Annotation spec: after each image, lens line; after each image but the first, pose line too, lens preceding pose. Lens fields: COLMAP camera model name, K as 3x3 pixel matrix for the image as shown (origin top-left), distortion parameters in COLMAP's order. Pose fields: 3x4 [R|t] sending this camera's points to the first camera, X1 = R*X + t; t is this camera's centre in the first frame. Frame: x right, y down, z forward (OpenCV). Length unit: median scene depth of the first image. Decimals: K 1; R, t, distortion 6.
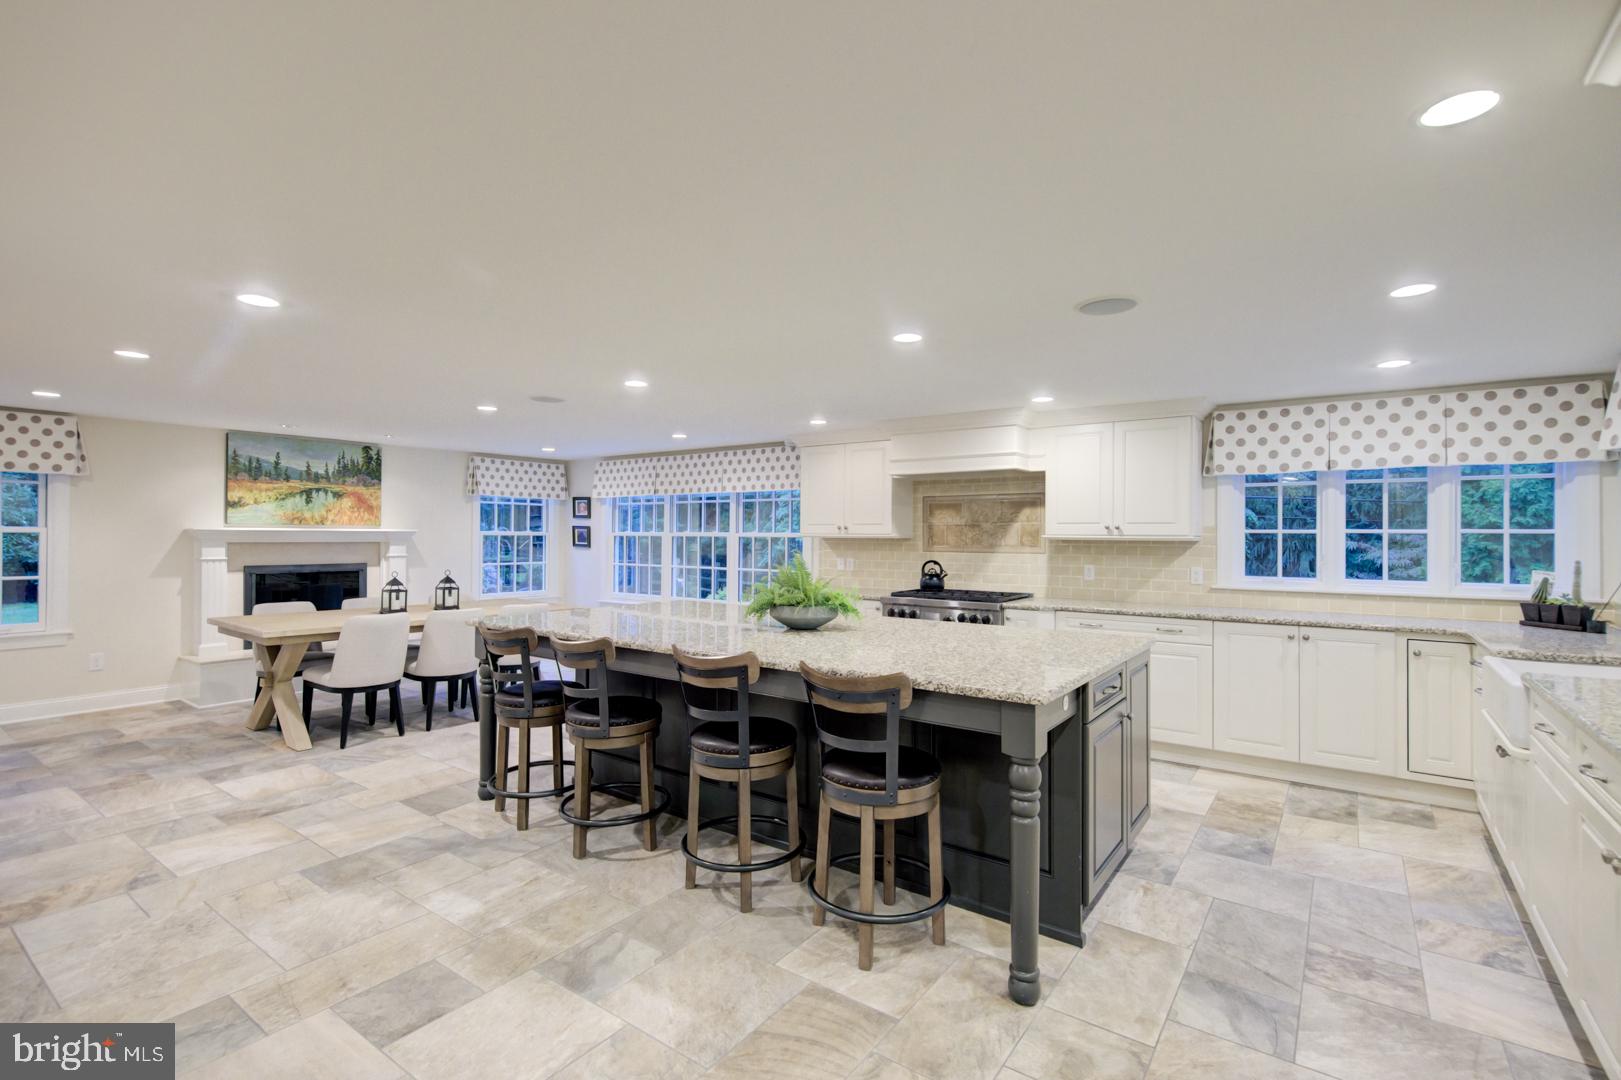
lens RADIAL K [[744.2, 0, 815.0], [0, 744.2, 532.5], [0, 0, 1]] dist [0.004101, -0.000289]
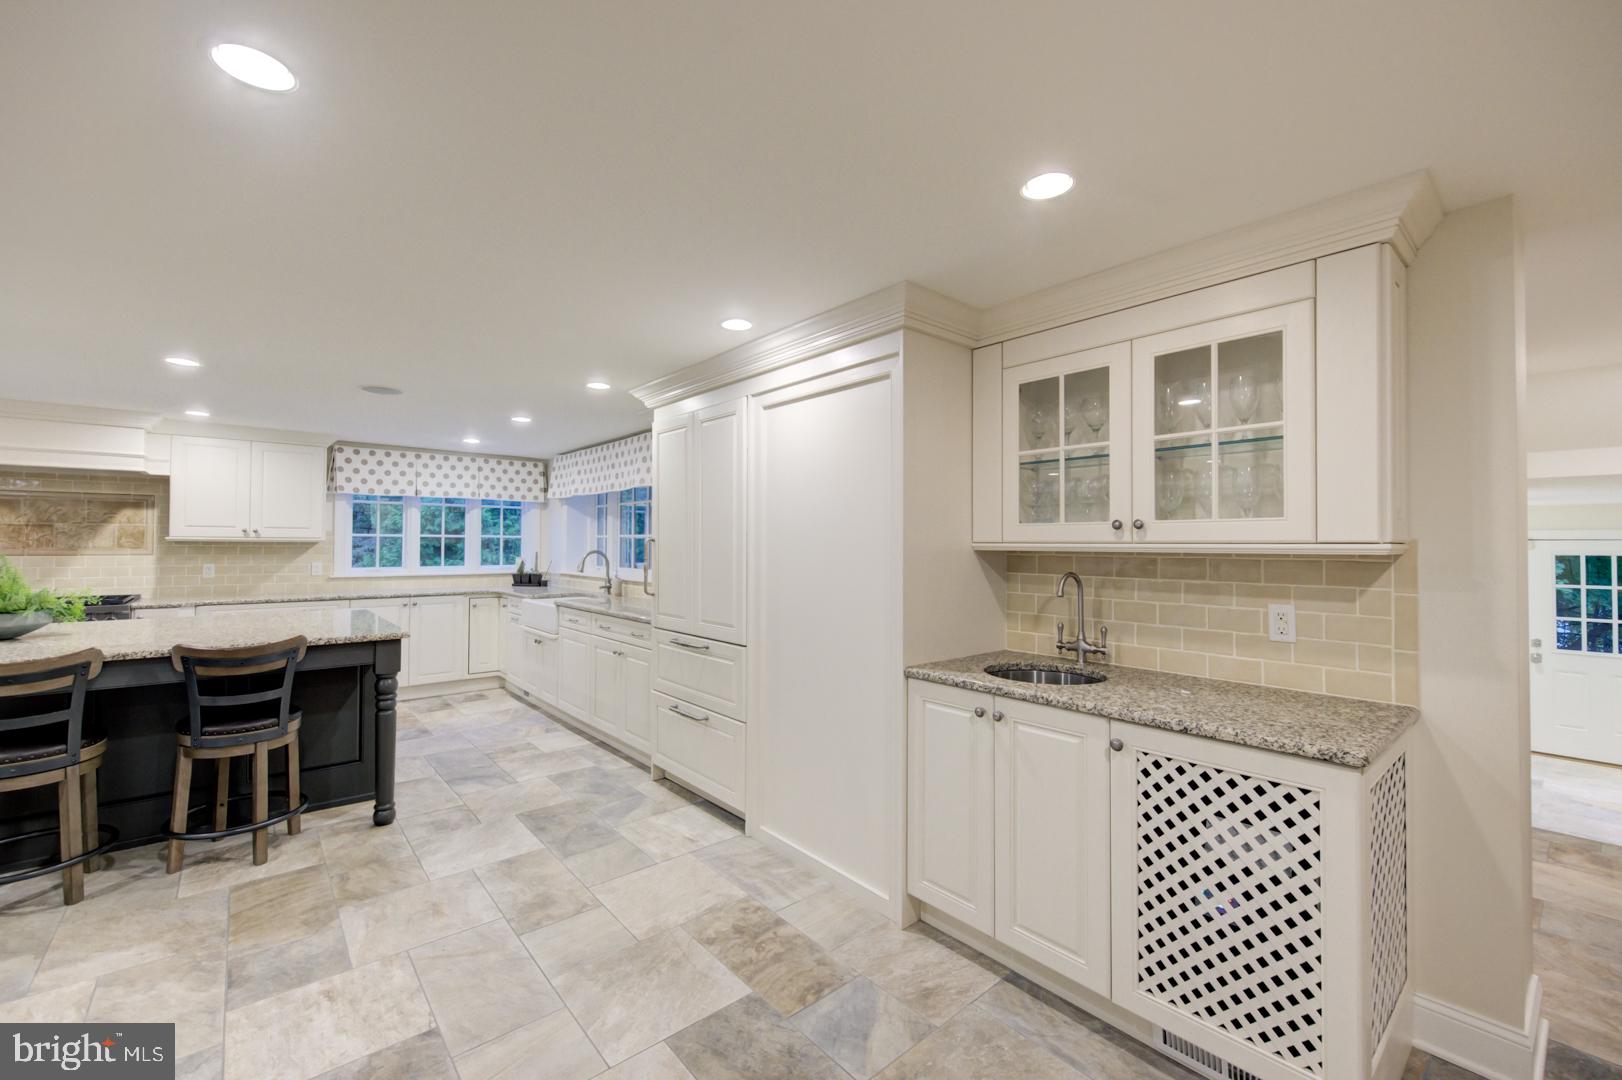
lens RADIAL K [[665.4, 0, 812.1], [0, 665.4, 532.2], [0, 0, 1]] dist [-0.002359, -0.000368]
pose [[0.237272, 0.012909, 0.971358, -0.419454], [-0.009600, 0.999894, -0.010943, -0.001551], [-0.971396, -0.006728, 0.237371, -0.114259]]
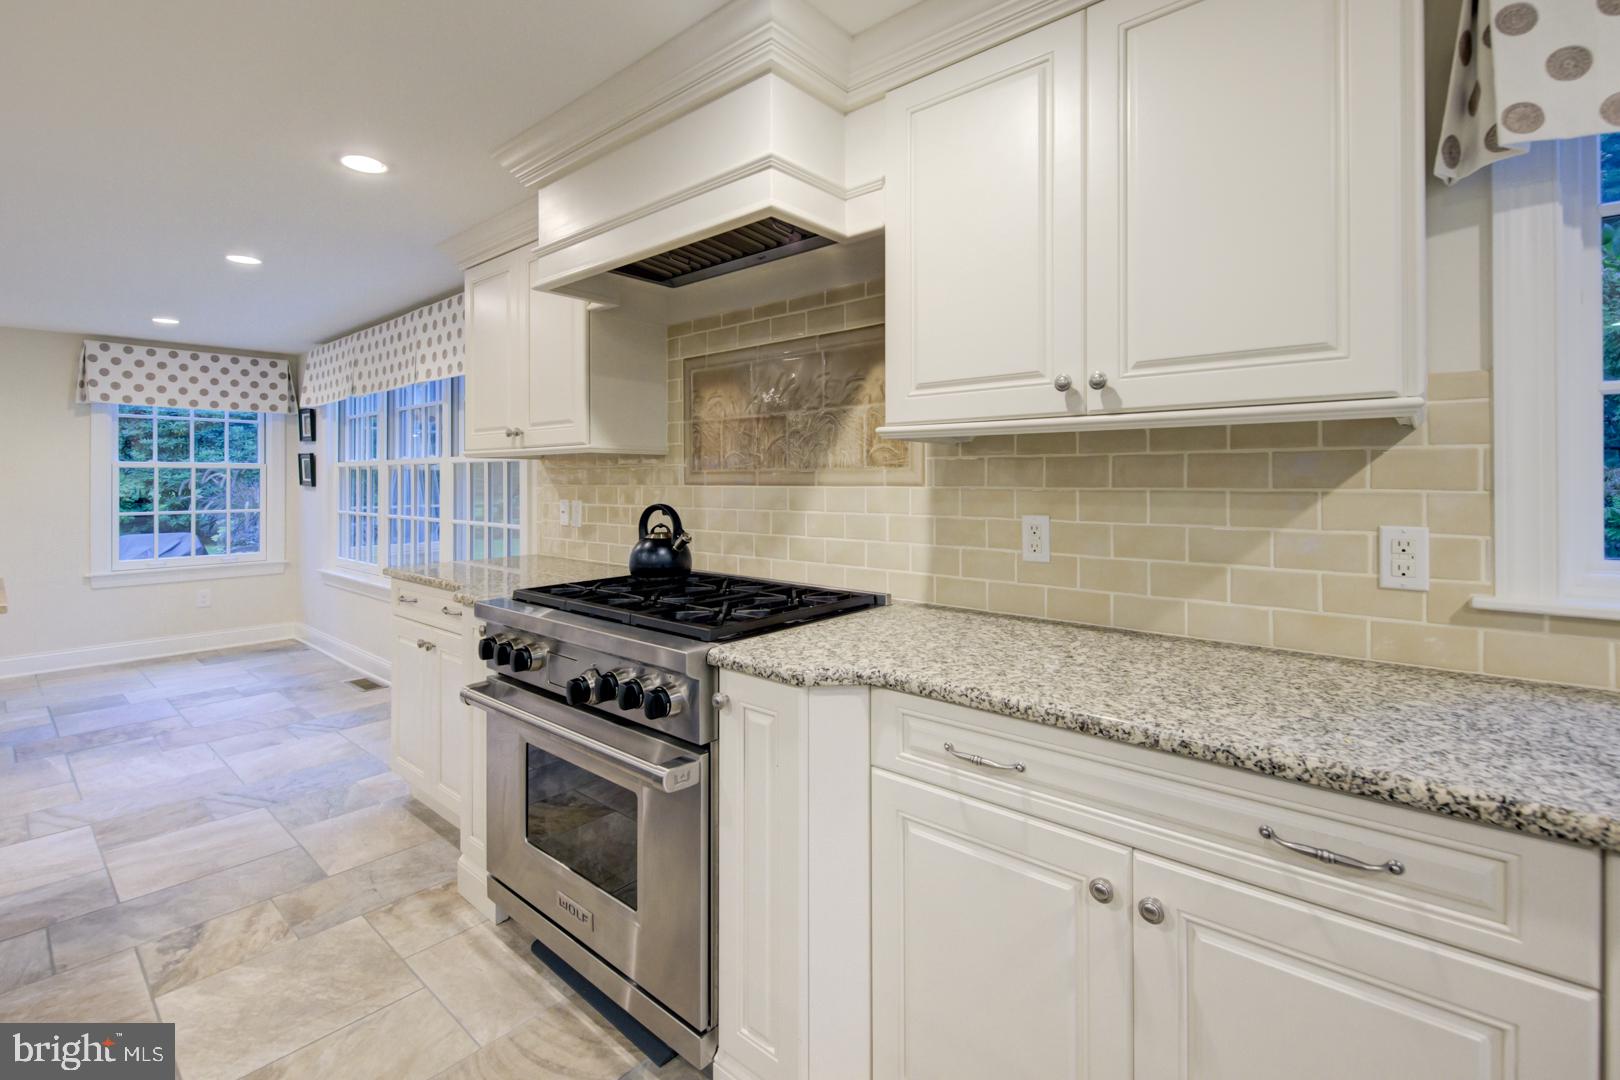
lens RADIAL K [[730.4, 0, 817.8], [0, 730.4, 475.4], [0, 0, 1]] dist [0.003057, -0.000147]
pose [[0.996299, -0.008034, -0.085577, 0.332594], [0.007818, 0.999965, -0.002856, 0.028237], [0.085597, 0.002176, 0.996327, 0.738462]]
